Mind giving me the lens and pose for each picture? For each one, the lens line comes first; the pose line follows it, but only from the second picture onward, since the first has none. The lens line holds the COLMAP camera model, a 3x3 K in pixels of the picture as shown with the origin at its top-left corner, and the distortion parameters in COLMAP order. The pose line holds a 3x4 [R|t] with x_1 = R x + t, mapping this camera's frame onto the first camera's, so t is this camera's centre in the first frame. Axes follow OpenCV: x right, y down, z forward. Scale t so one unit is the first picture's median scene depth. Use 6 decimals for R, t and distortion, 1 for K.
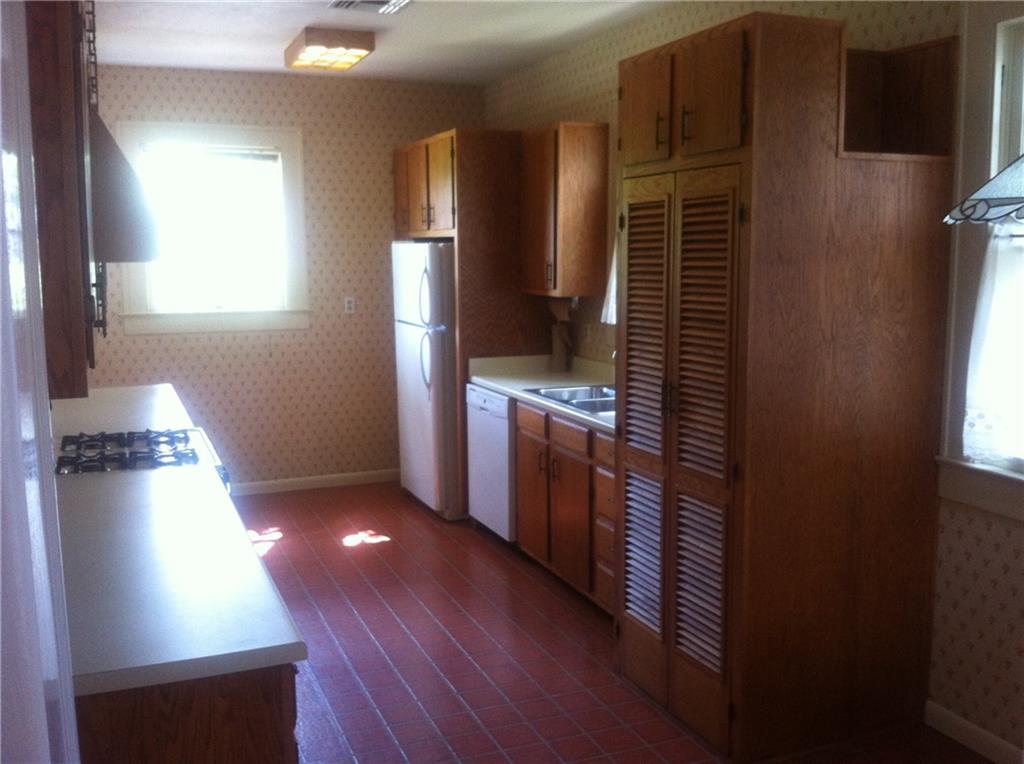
lens RADIAL K [[966.8, 0, 513.8], [0, 966.8, 377.1], [0, 0, 1]] dist [-0.017172, 0.000000]
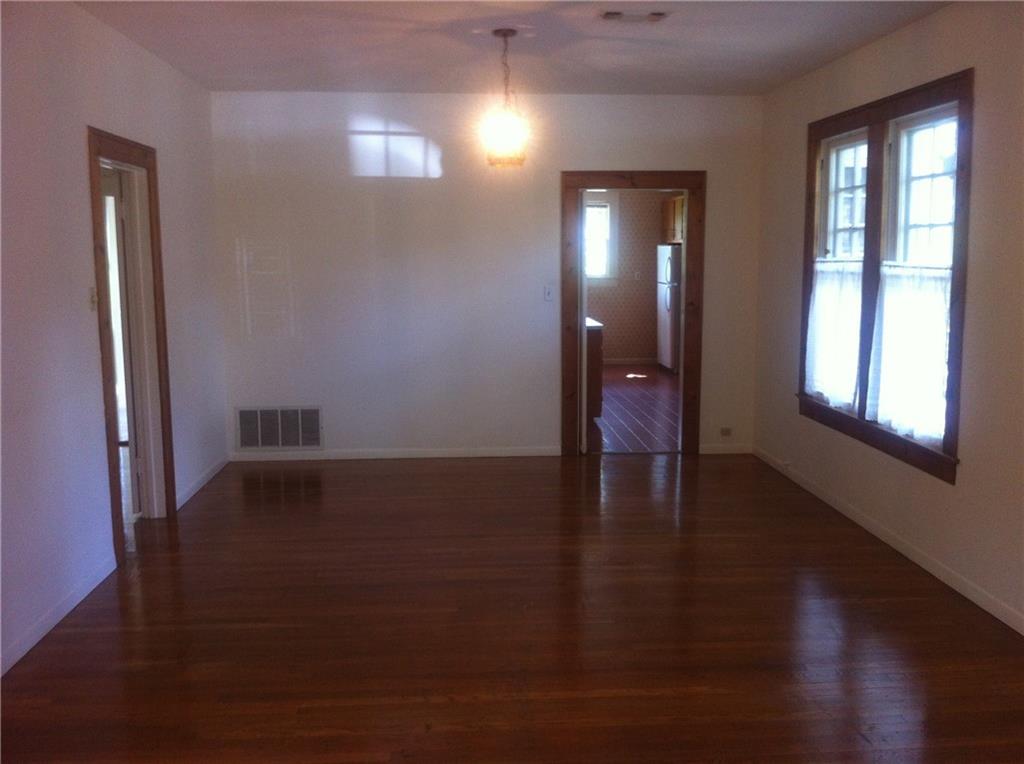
lens RADIAL K [[966.8, 0, 512.8], [0, 966.8, 382.9], [0, 0, 1]] dist [-0.017172, 0.000000]
pose [[0.949185, 0.050569, -0.310630, 0.239106], [-0.048162, 0.998720, 0.015420, 0.141351], [0.311012, 0.000324, 0.950406, -1.087402]]
